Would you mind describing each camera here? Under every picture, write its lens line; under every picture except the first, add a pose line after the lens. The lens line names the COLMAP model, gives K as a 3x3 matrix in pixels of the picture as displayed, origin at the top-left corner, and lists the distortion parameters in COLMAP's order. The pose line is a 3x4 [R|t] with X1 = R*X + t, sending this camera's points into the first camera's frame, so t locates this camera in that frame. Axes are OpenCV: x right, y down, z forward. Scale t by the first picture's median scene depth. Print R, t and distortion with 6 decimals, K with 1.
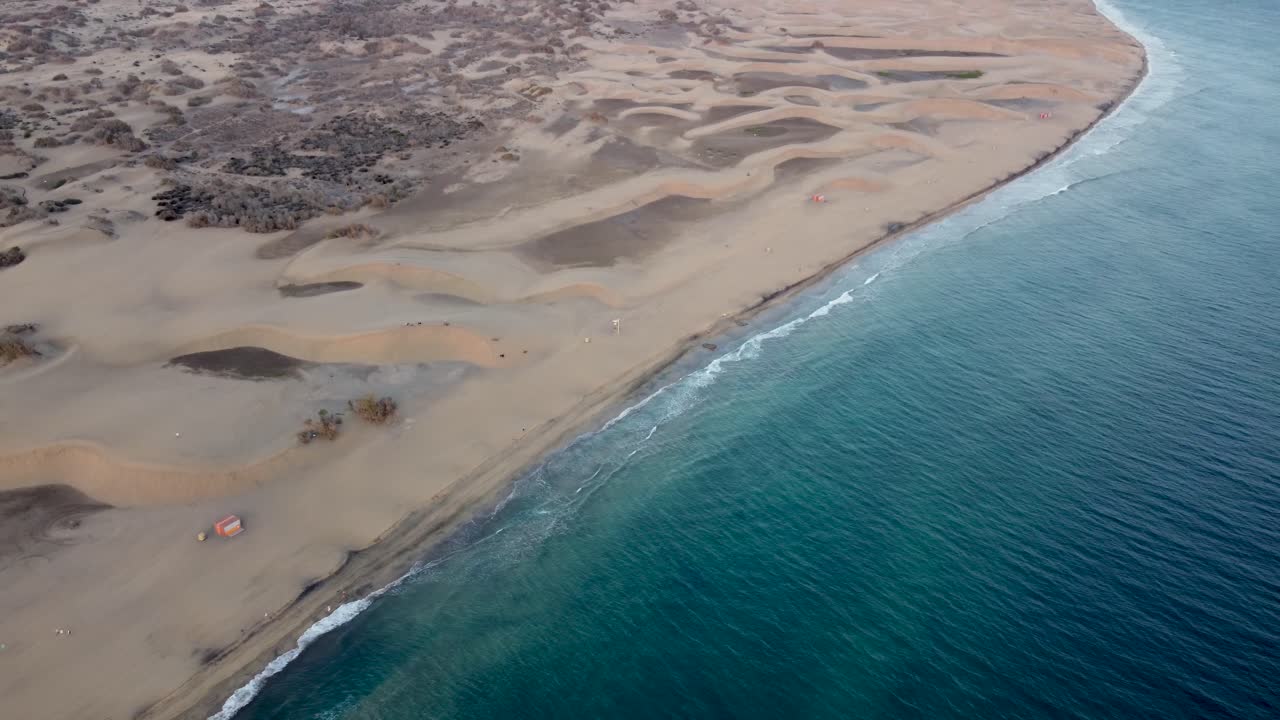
lens RADIAL K [[1006.1, 0, 639.2], [0, 1006.1, 358.3], [0, 0, 1]] dist [0.003796, 0.000294]
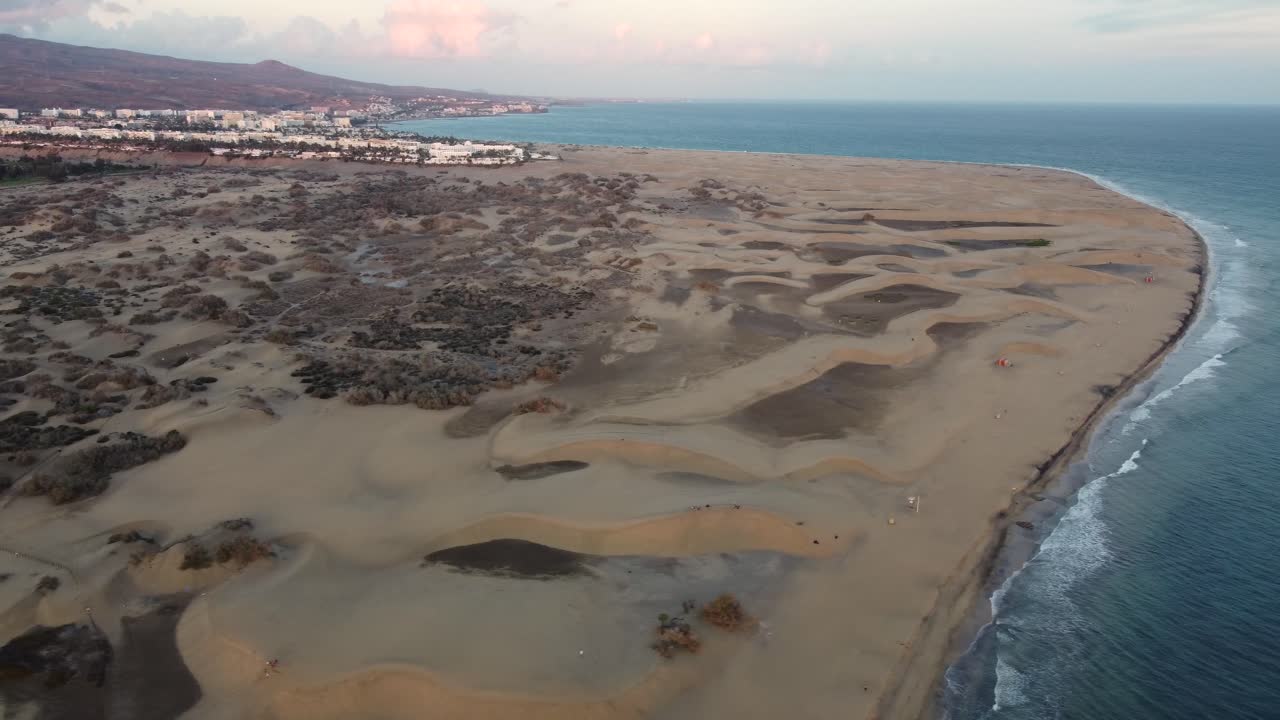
lens RADIAL K [[1006.1, 0, 639.2], [0, 1006.1, 358.3], [0, 0, 1]] dist [0.003796, 0.000294]
pose [[0.998495, -0.016635, 0.052250, -0.168364], [0.025382, 0.984858, -0.171494, -0.007043], [-0.048606, 0.172562, 0.983799, 0.064821]]
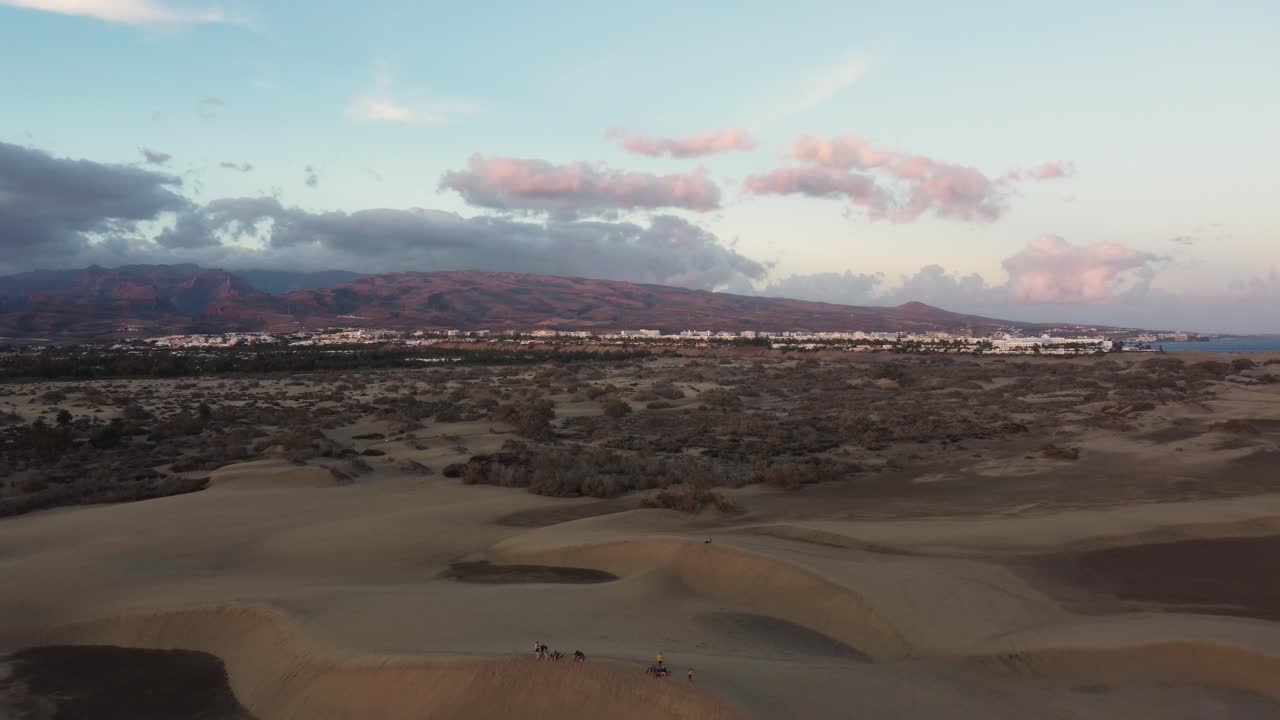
lens RADIAL K [[1006.1, 0, 639.2], [0, 1006.1, 358.3], [0, 0, 1]] dist [0.003796, 0.000294]
pose [[0.844427, -0.015285, -0.535453, -0.023197], [-0.202002, 0.916709, -0.344732, -0.008574], [0.496123, 0.399263, 0.771006, 0.392594]]
